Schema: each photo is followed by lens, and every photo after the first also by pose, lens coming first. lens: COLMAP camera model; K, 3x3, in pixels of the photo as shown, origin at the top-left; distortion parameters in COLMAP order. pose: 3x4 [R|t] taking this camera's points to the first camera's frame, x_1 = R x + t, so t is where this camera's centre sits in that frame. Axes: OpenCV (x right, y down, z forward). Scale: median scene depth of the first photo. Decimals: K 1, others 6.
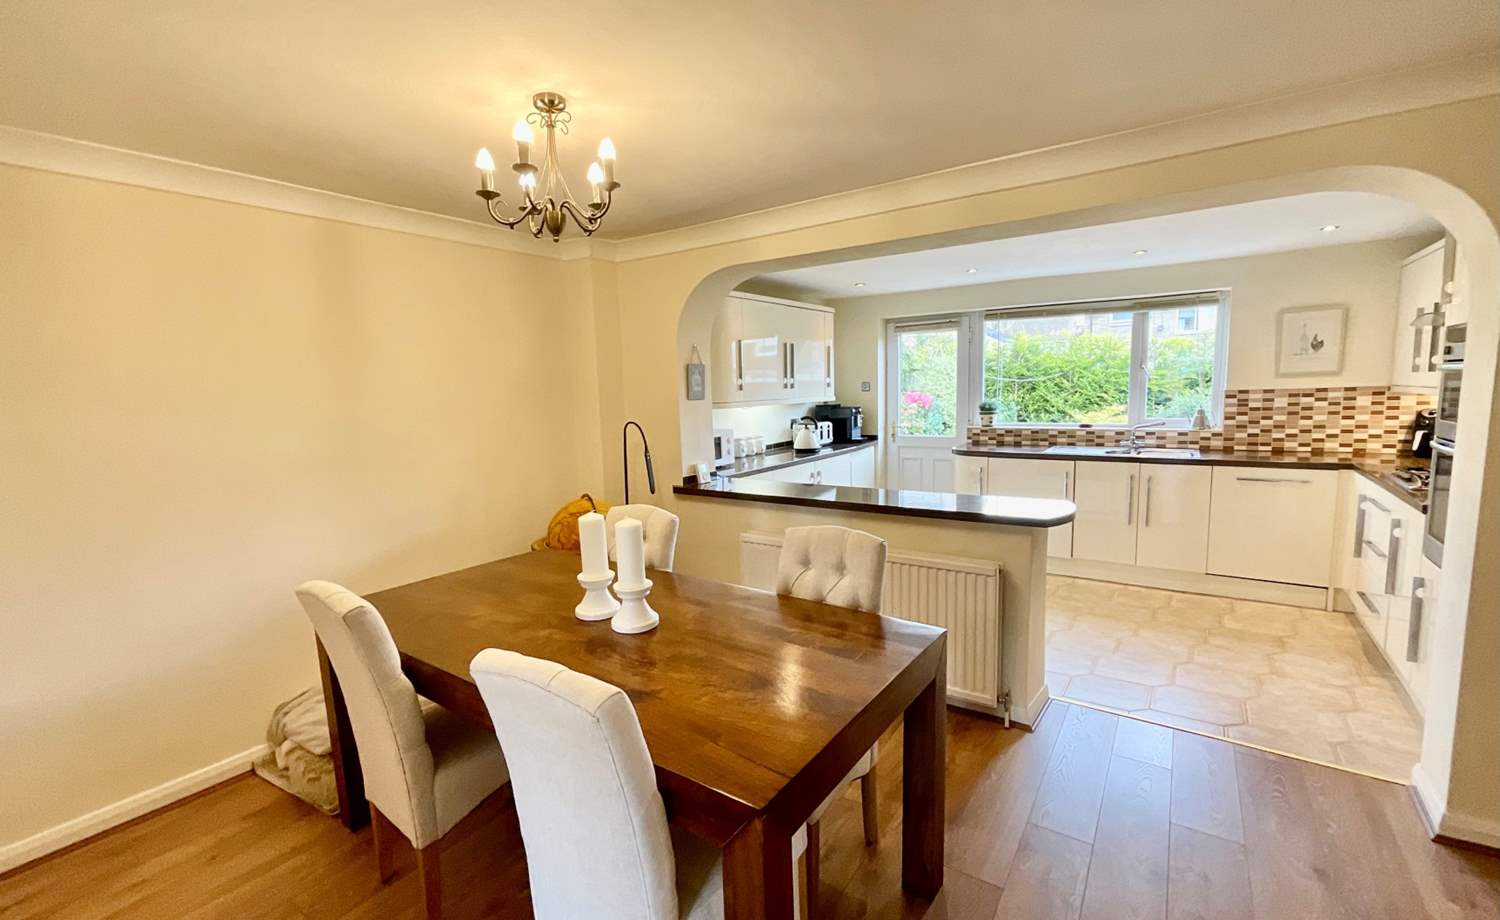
lens RADIAL K [[637.5, 0, 762.8], [0, 637.5, 462.1], [0, 0, 1]] dist [-0.000133, 0.010565]
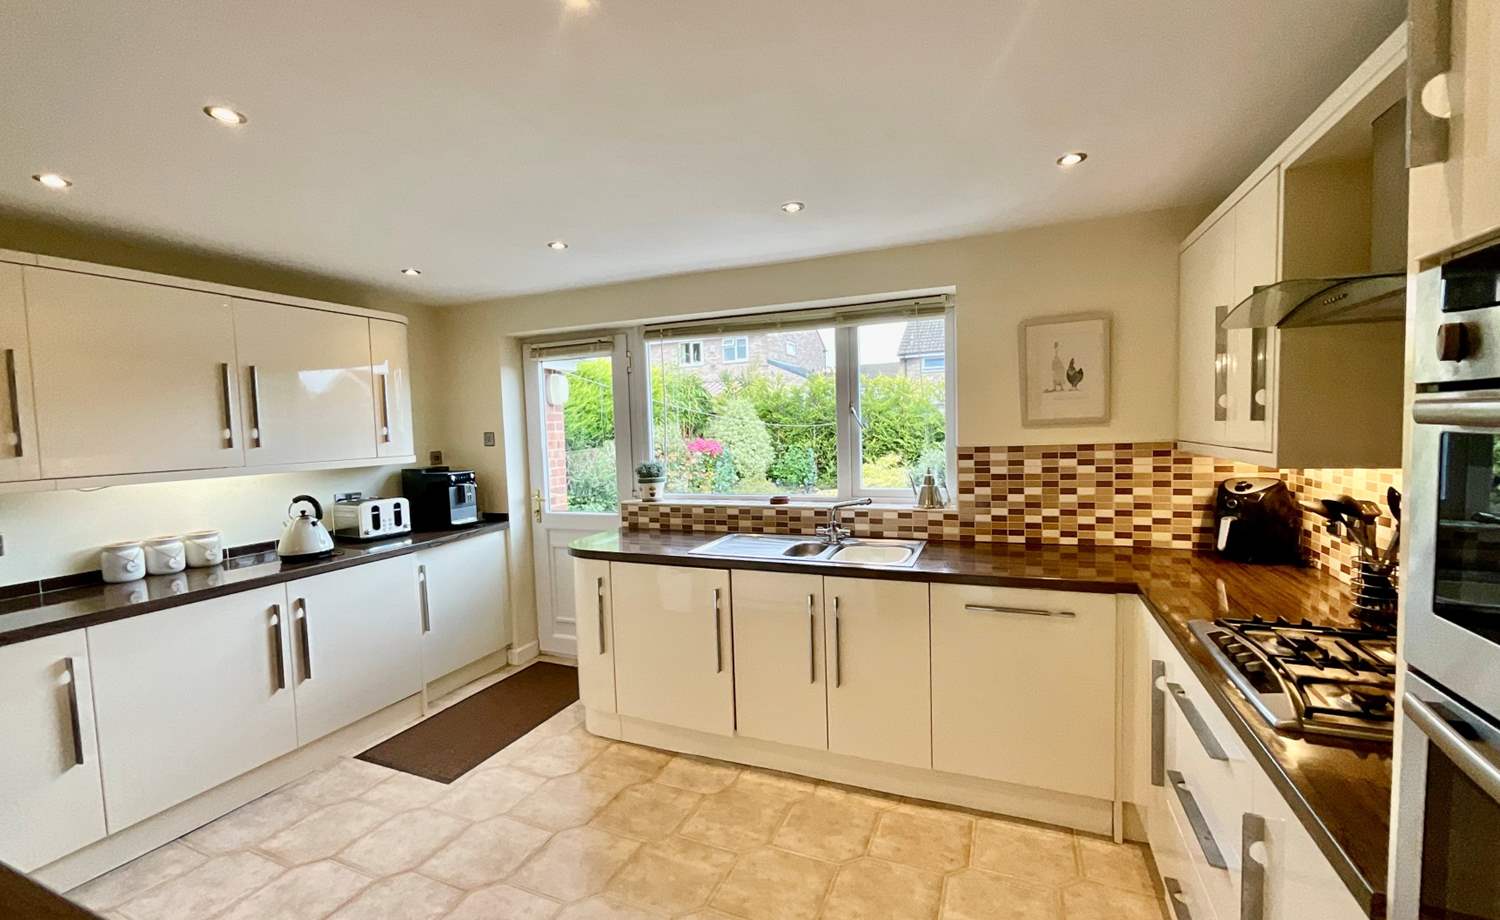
lens RADIAL K [[615.5, 0, 754.7], [0, 615.5, 461.2], [0, 0, 1]] dist [-0.004073, -0.000031]
pose [[0.979885, -0.014160, 0.199060, 0.413079], [0.027414, 0.997574, -0.063982, -0.066128], [-0.197671, 0.068152, 0.977896, 0.453920]]
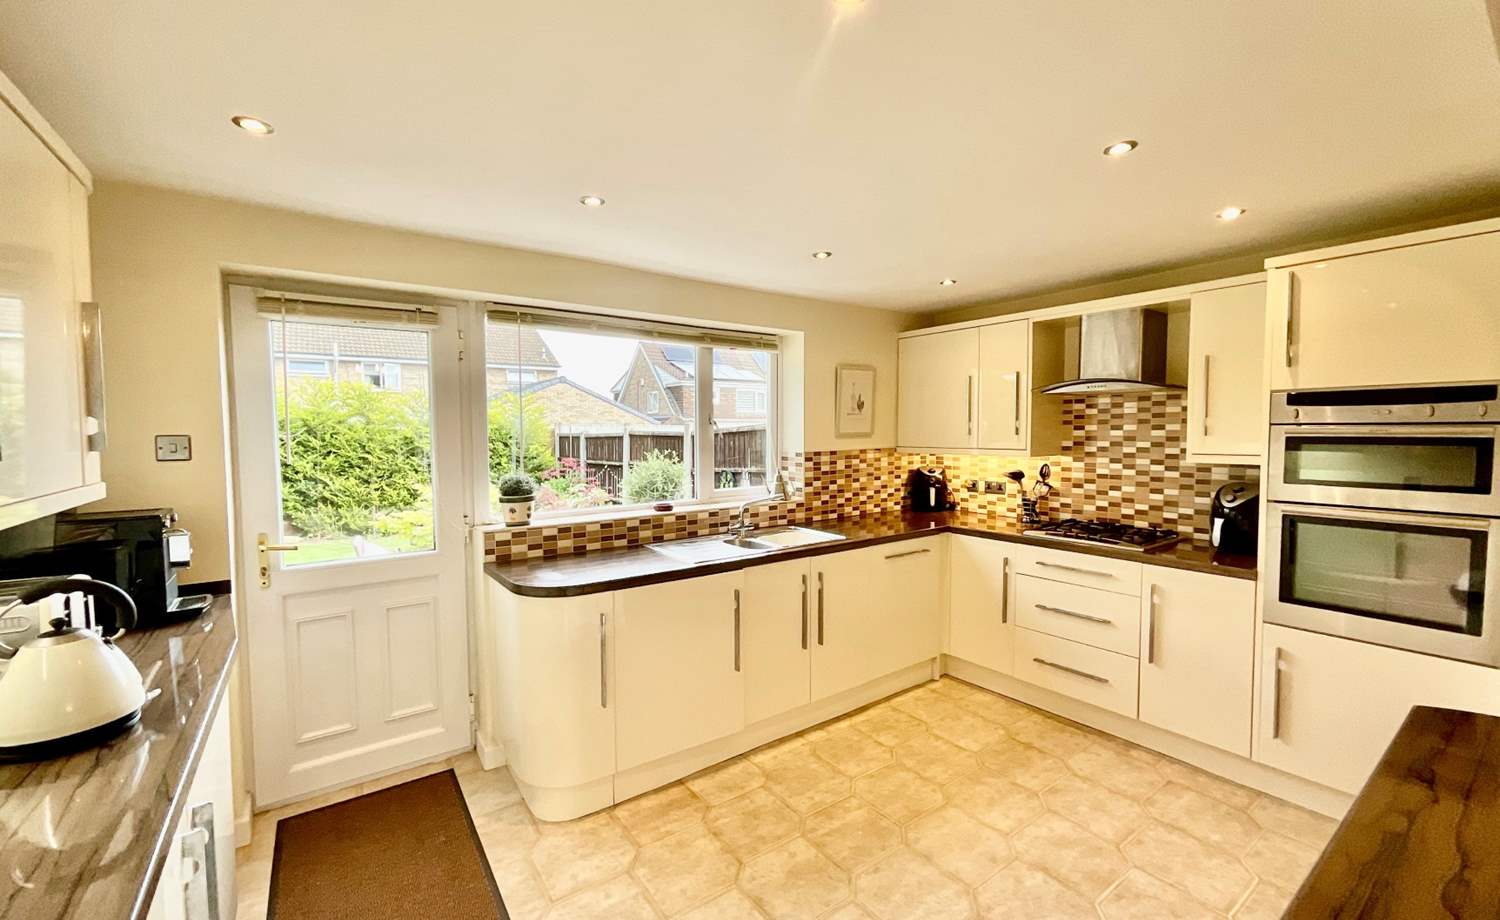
lens RADIAL K [[605.0, 0, 748.8], [0, 605.0, 461.6], [0, 0, 1]] dist [-0.007955, 0.000047]
pose [[0.344744, -0.024893, 0.938367, -0.052123], [0.109450, 0.993896, -0.013844, -0.098601], [-0.932294, 0.107477, 0.345364, 0.808764]]
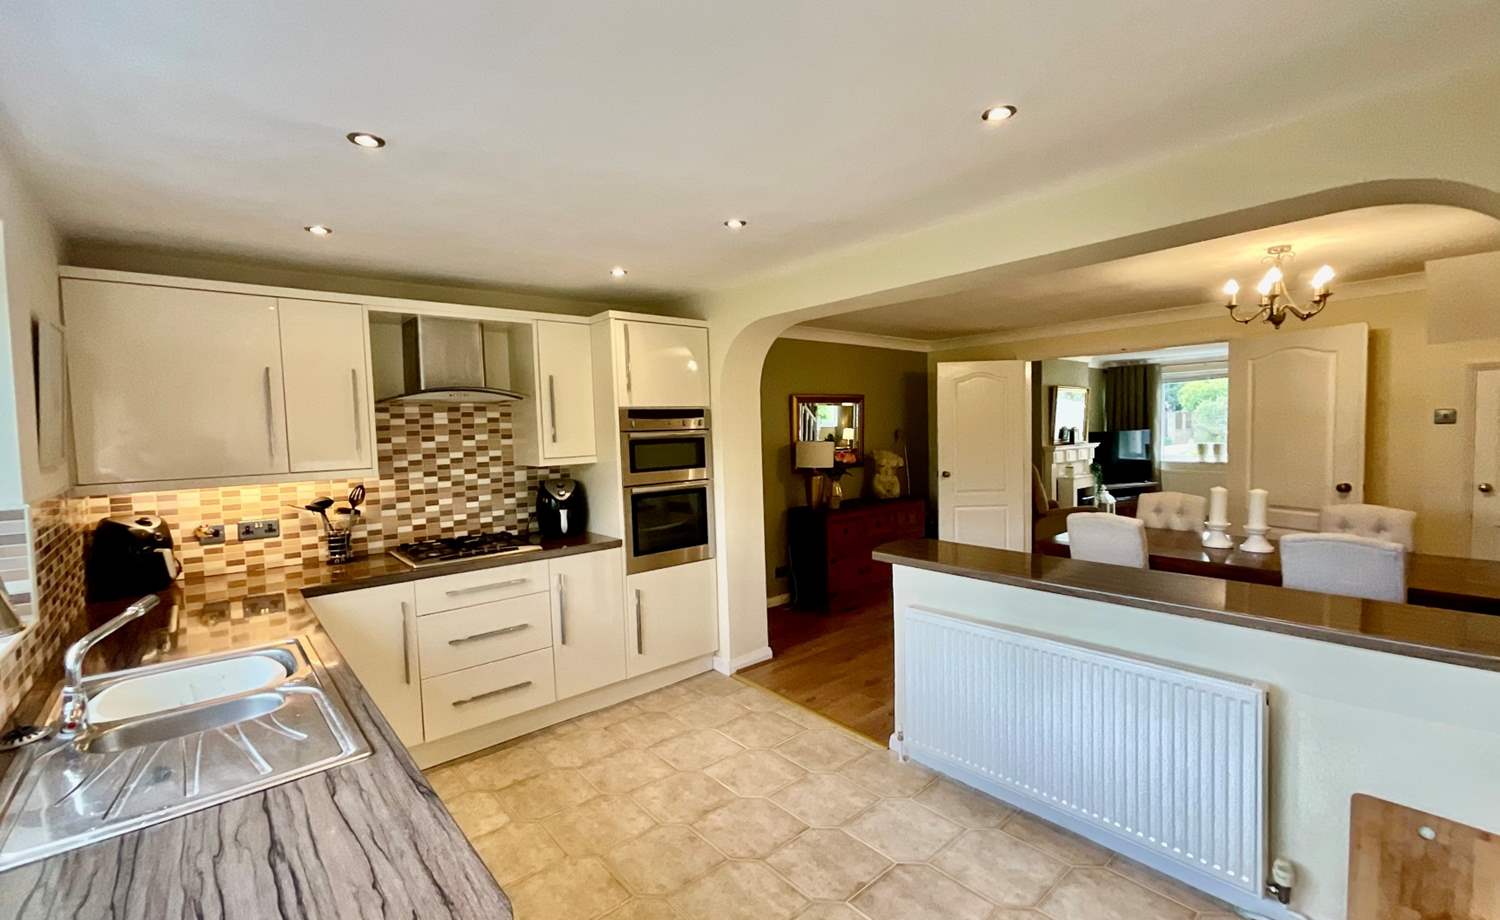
lens RADIAL K [[637.5, 0, 750.0], [0, 637.5, 460.0], [0, 0, 1]] dist [-0.000827, 0.000012]
pose [[-0.963581, 0.043532, 0.263848, 0.245390], [0.087586, 0.983614, 0.157579, -0.161423], [-0.252665, 0.174950, -0.951605, 1.257475]]
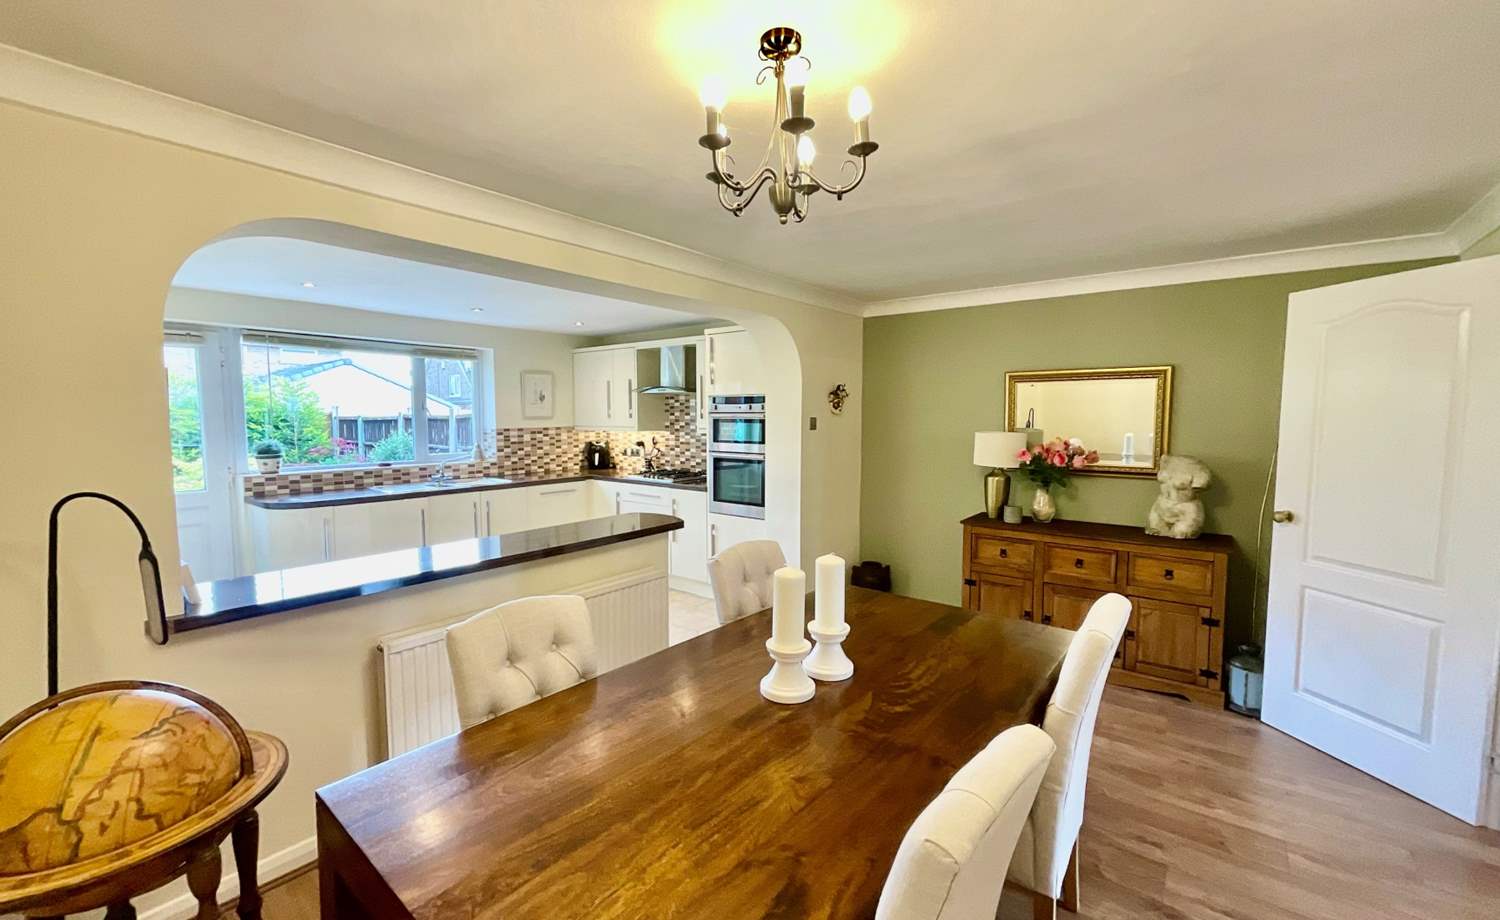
lens RADIAL K [[605.0, 0, 748.8], [0, 605.0, 461.6], [0, 0, 1]] dist [-0.007955, 0.000047]
pose [[0.079822, -0.049633, 0.995573, -0.442784], [0.116122, 0.992423, 0.040166, -0.038396], [-0.990022, 0.112401, 0.084981, 0.416005]]
